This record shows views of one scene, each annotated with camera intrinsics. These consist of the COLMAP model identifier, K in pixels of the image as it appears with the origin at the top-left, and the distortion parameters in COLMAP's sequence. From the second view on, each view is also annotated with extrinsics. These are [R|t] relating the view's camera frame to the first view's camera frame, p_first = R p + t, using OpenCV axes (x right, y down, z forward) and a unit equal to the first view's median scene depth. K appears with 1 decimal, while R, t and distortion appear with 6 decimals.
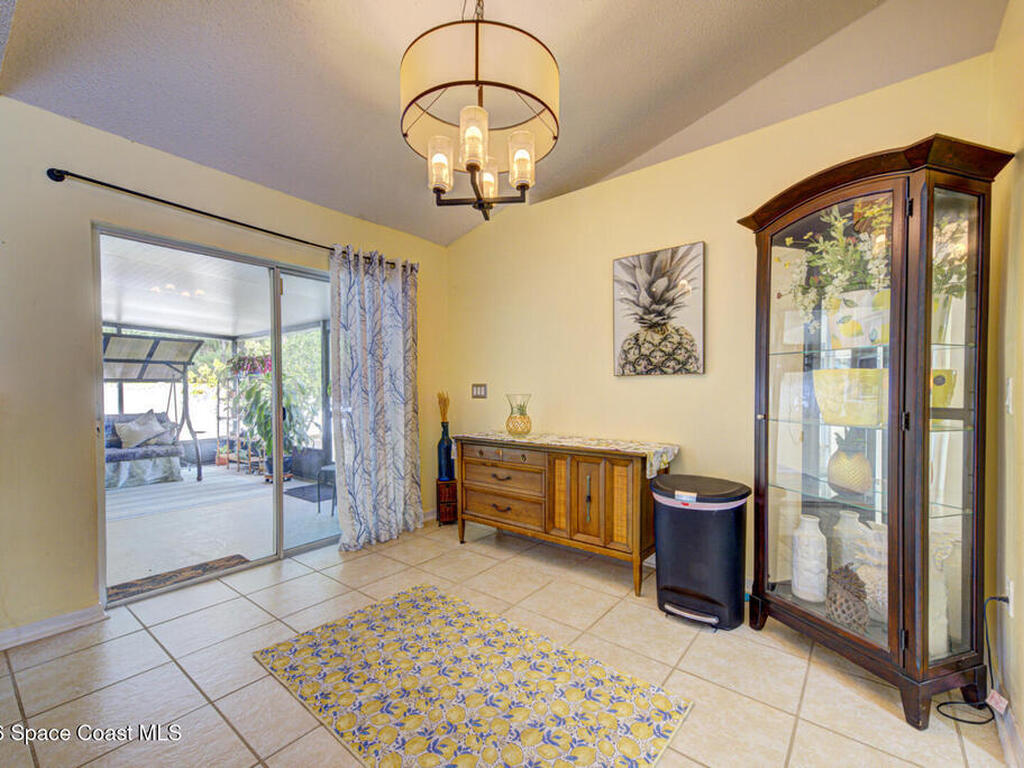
lens RADIAL K [[426.4, 0, 512.8], [0, 426.4, 395.7], [0, 0, 1]] dist [0.036075, -0.009320]
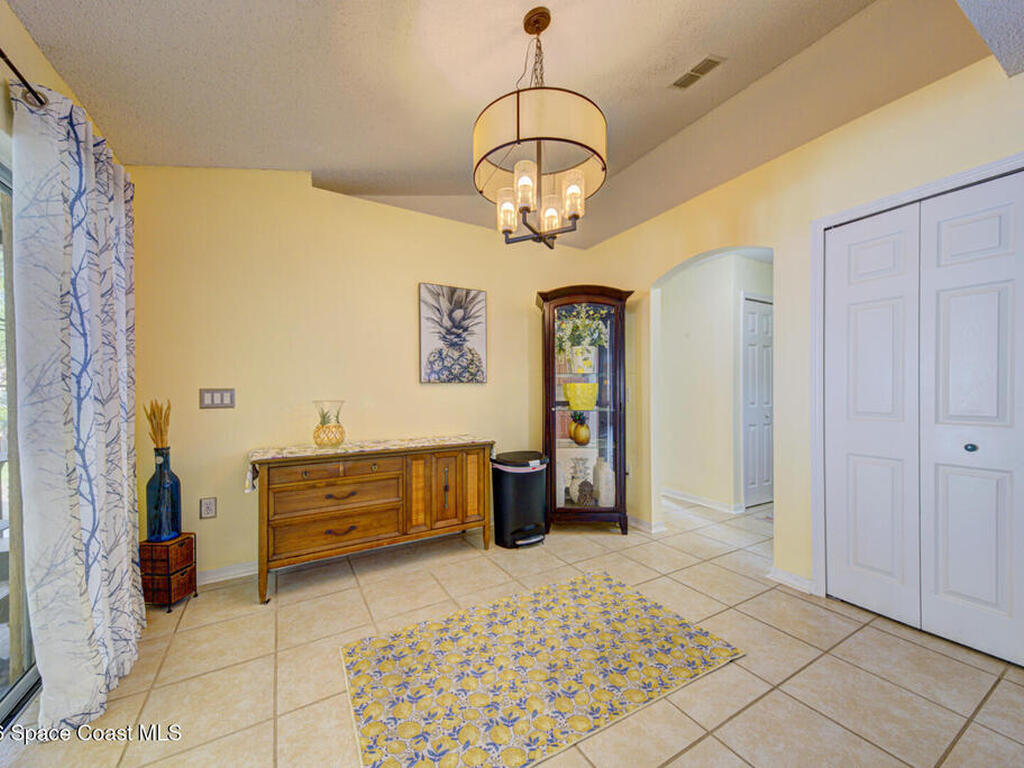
lens RADIAL K [[383.1, 0, 499.1], [0, 383.1, 394.9], [0, 0, 1]] dist [0.013730, -0.000102]
pose [[0.395653, -0.005957, 0.918381, -0.691486], [0.021498, 0.999765, -0.002777, -0.006394], [-0.918149, 0.020843, 0.395688, 0.434703]]
